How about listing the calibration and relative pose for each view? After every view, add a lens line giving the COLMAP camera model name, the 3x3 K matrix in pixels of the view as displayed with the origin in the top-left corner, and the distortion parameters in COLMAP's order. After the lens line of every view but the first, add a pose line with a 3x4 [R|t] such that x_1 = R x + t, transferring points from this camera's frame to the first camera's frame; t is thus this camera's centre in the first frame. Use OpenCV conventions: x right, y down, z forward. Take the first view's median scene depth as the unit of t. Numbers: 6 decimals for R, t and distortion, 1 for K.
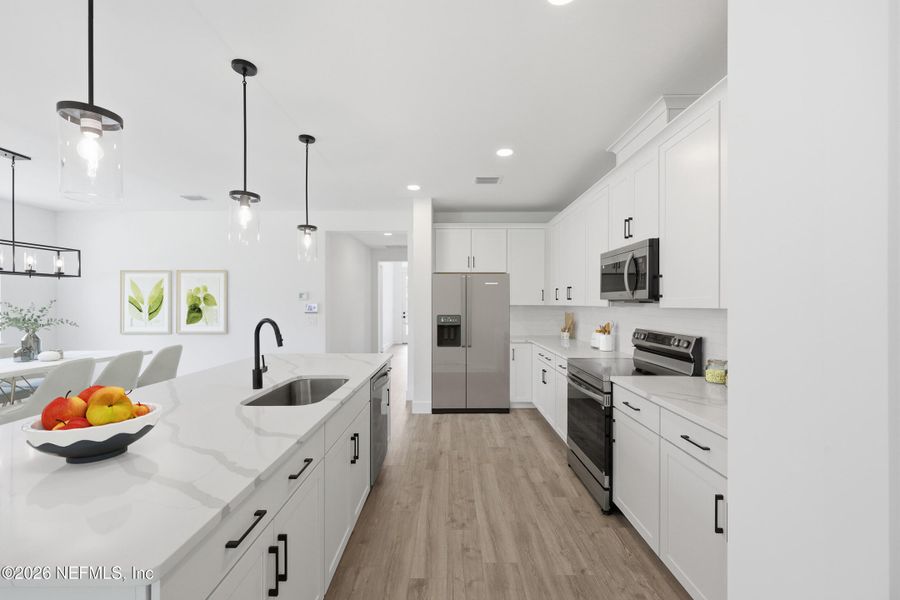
lens RADIAL K [[364.3, 0, 449.0], [0, 364.3, 301.2], [0, 0, 1]] dist [0.002782, 0.000035]
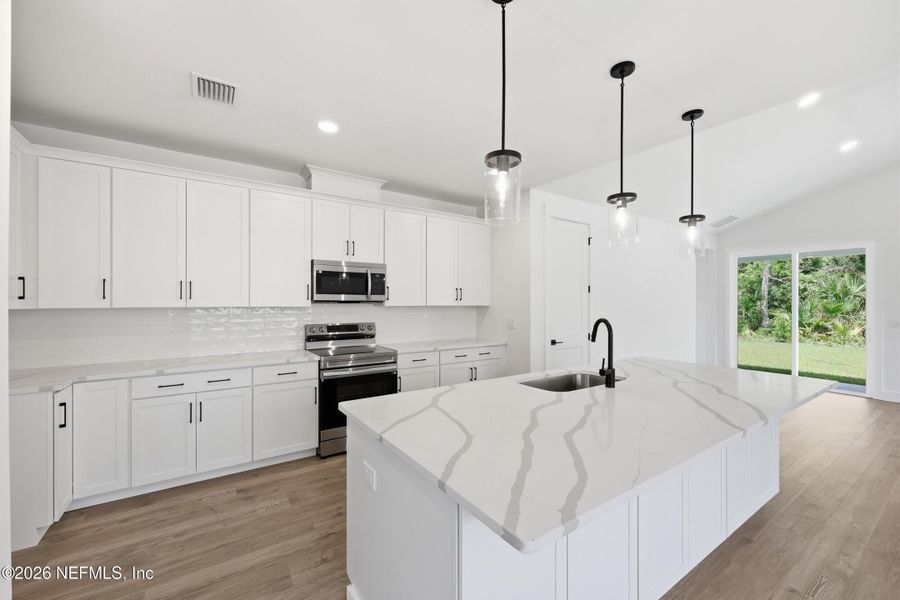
lens RADIAL K [[364.3, 0, 449.5], [0, 364.3, 302.3], [0, 0, 1]] dist [0.002782, 0.000035]
pose [[-0.572320, 0.000269, 0.820030, -0.511957], [-0.004097, 0.999987, -0.003187, 0.002725], [-0.820020, -0.005183, -0.572312, 0.908203]]
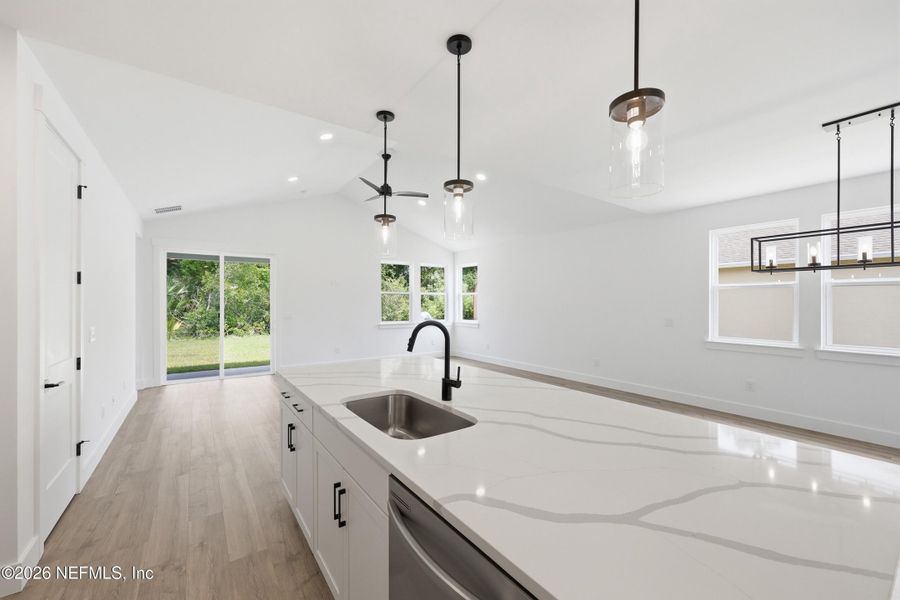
lens RADIAL K [[364.3, 0, 452.5], [0, 364.3, 303.4], [0, 0, 1]] dist [0.002782, 0.000035]
pose [[-0.805851, 0.003255, -0.592109, -0.003237], [0.001420, 0.999993, 0.003564, 0.001170], [0.592116, 0.002031, -0.805850, 0.812035]]
